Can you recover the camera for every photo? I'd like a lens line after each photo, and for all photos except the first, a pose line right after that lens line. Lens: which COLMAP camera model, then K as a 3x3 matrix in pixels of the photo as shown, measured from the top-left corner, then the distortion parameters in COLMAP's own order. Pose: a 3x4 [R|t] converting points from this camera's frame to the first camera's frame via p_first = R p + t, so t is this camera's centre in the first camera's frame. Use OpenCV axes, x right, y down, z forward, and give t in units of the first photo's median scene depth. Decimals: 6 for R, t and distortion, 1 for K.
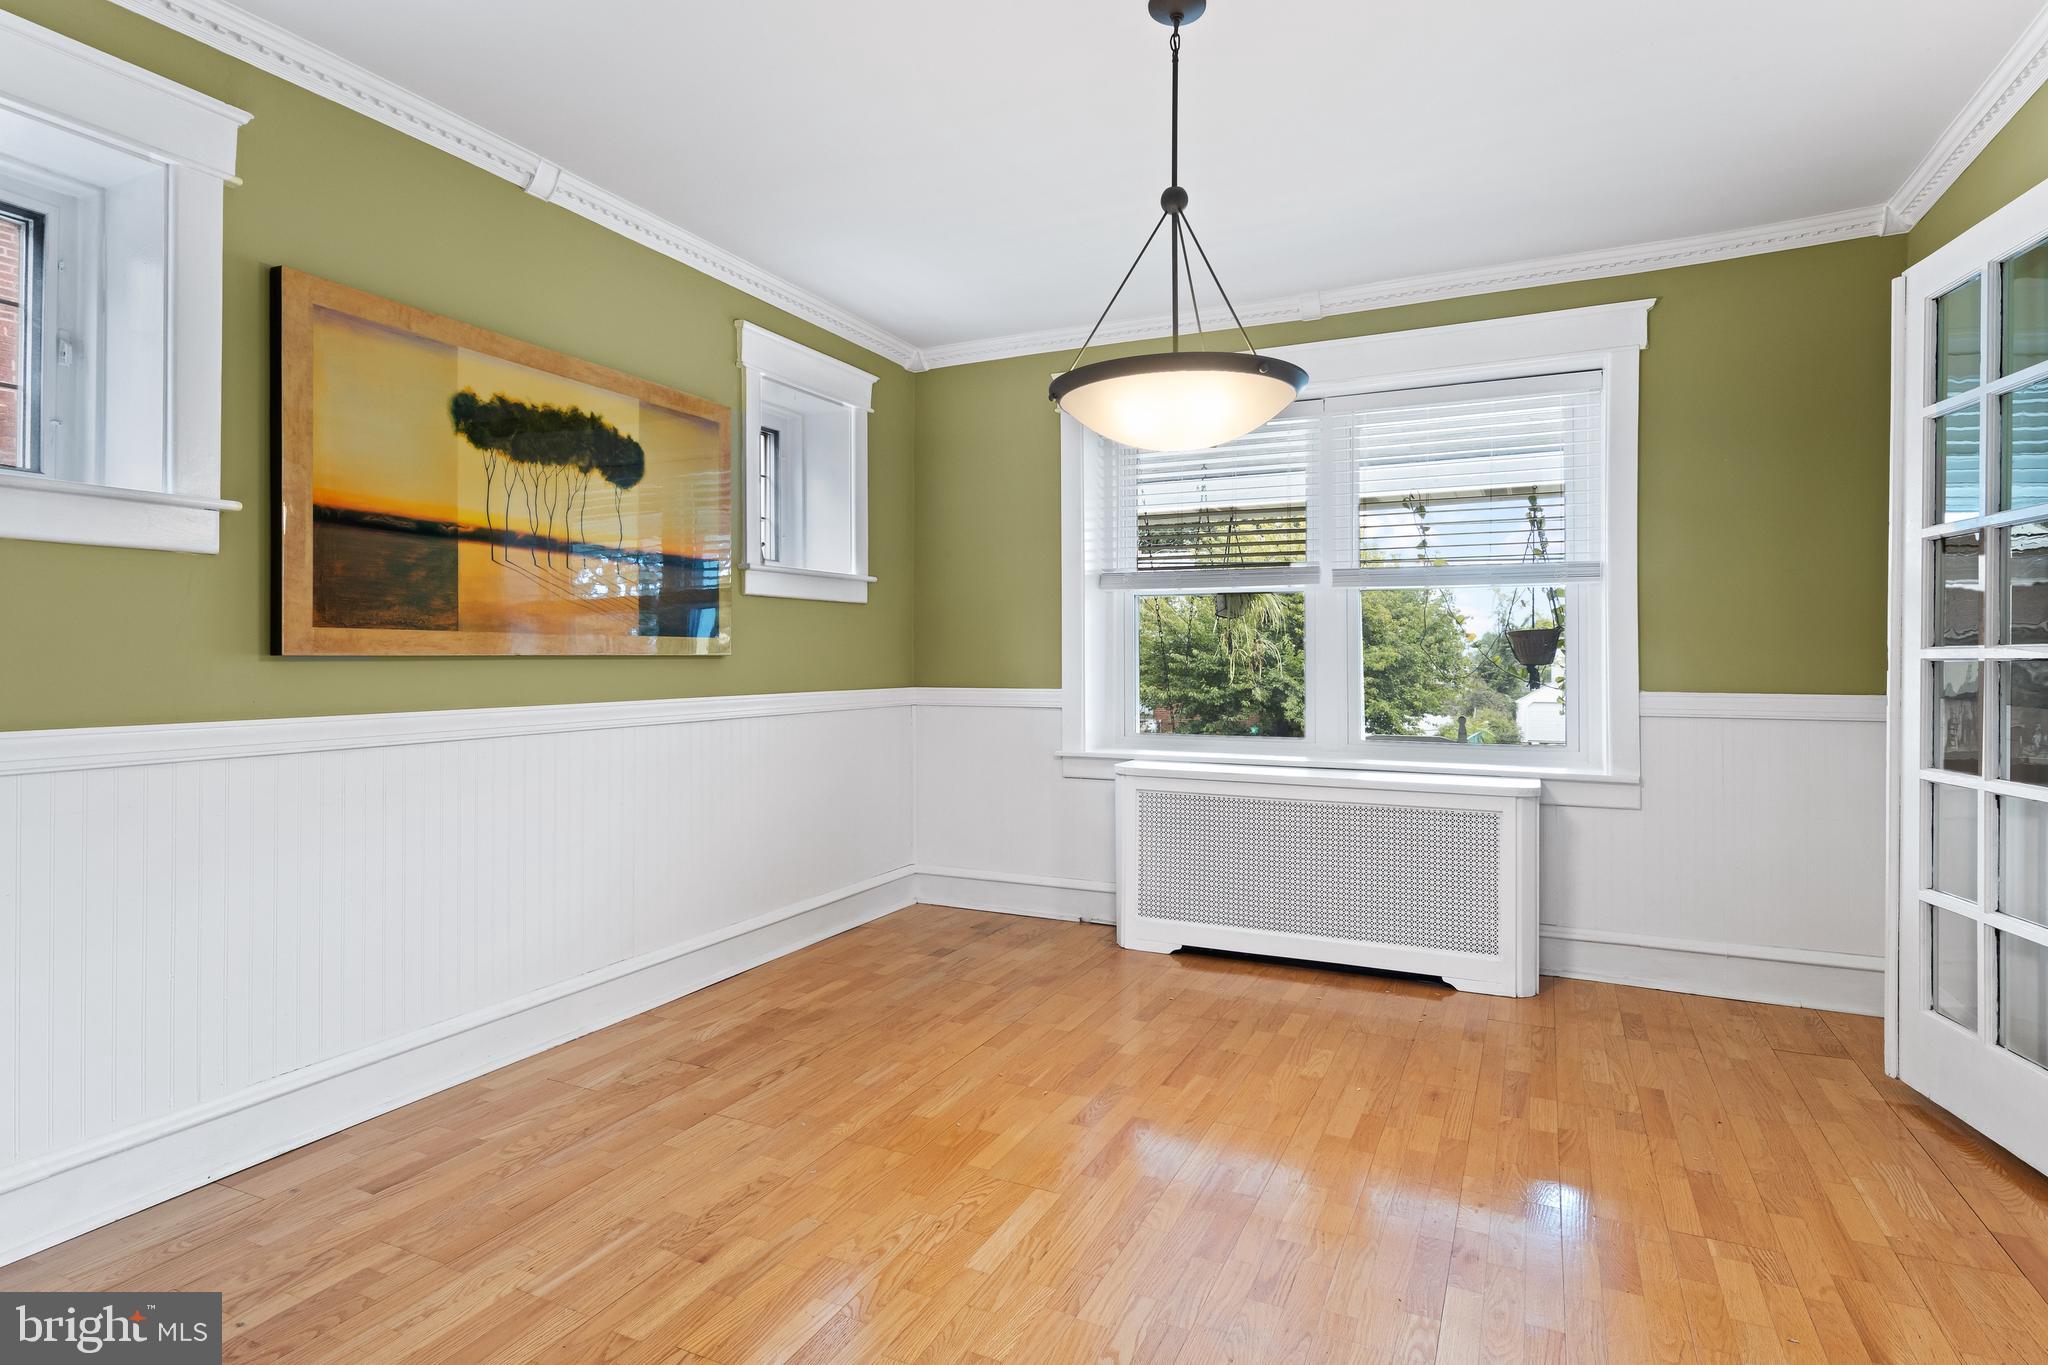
lens RADIAL K [[1056.5, 0, 1024.9], [0, 1056.5, 647.0], [0, 0, 1]] dist [0.005798, -0.000412]
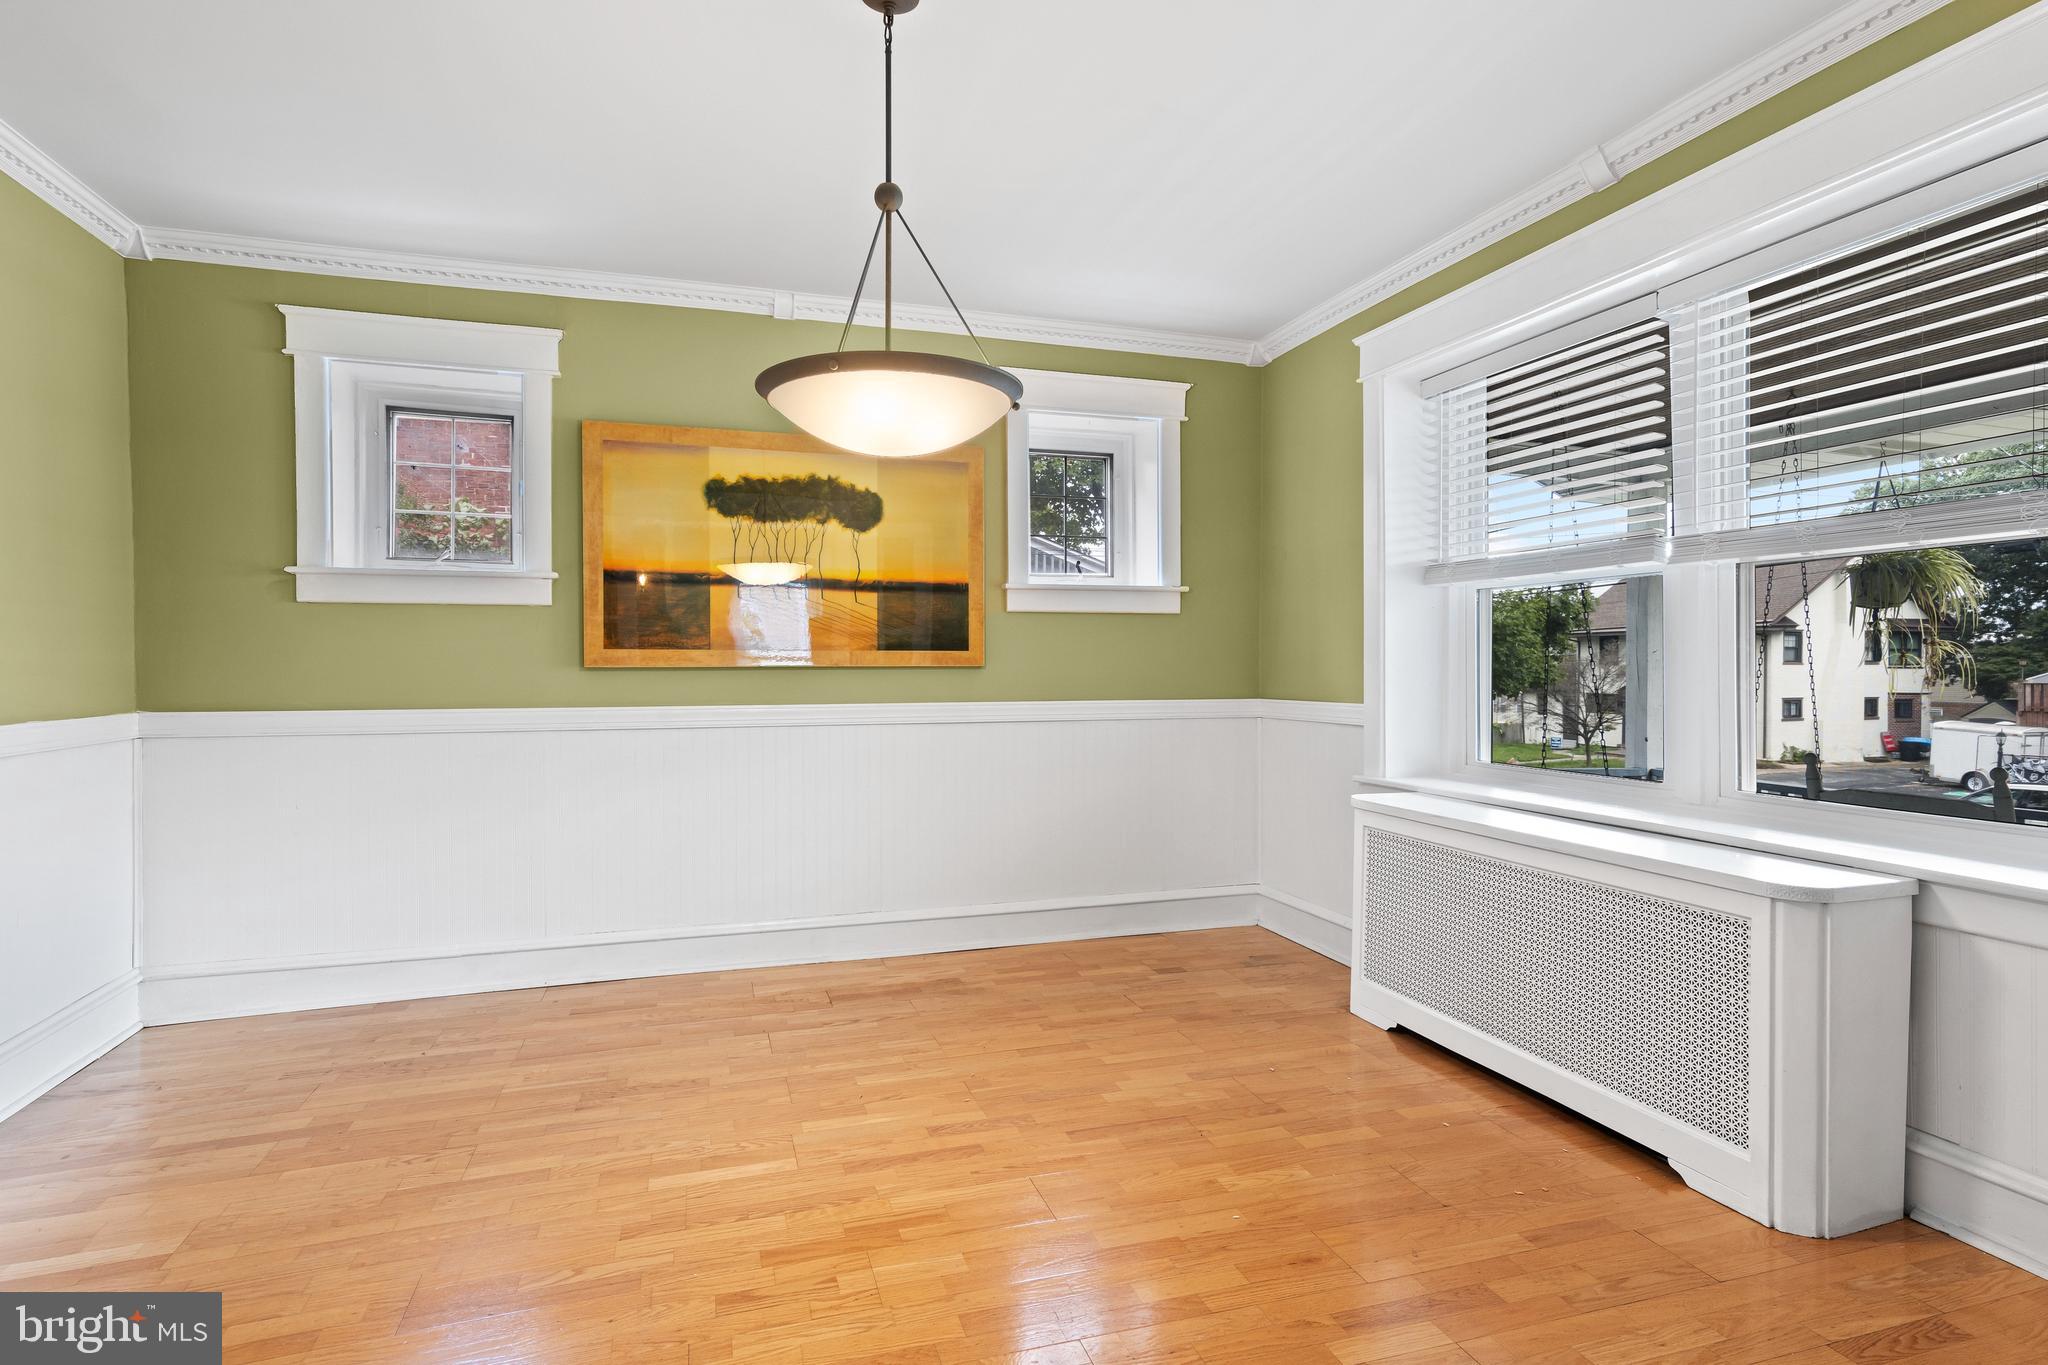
lens RADIAL K [[1042.7, 0, 1026.6], [0, 1042.7, 670.0], [0, 0, 1]] dist [0.004551, 0.000000]
pose [[0.687736, 0.000941, -0.725960, 0.702731], [0.008770, 0.999915, 0.009604, 0.002188], [0.725908, -0.012972, 0.687669, 0.326499]]
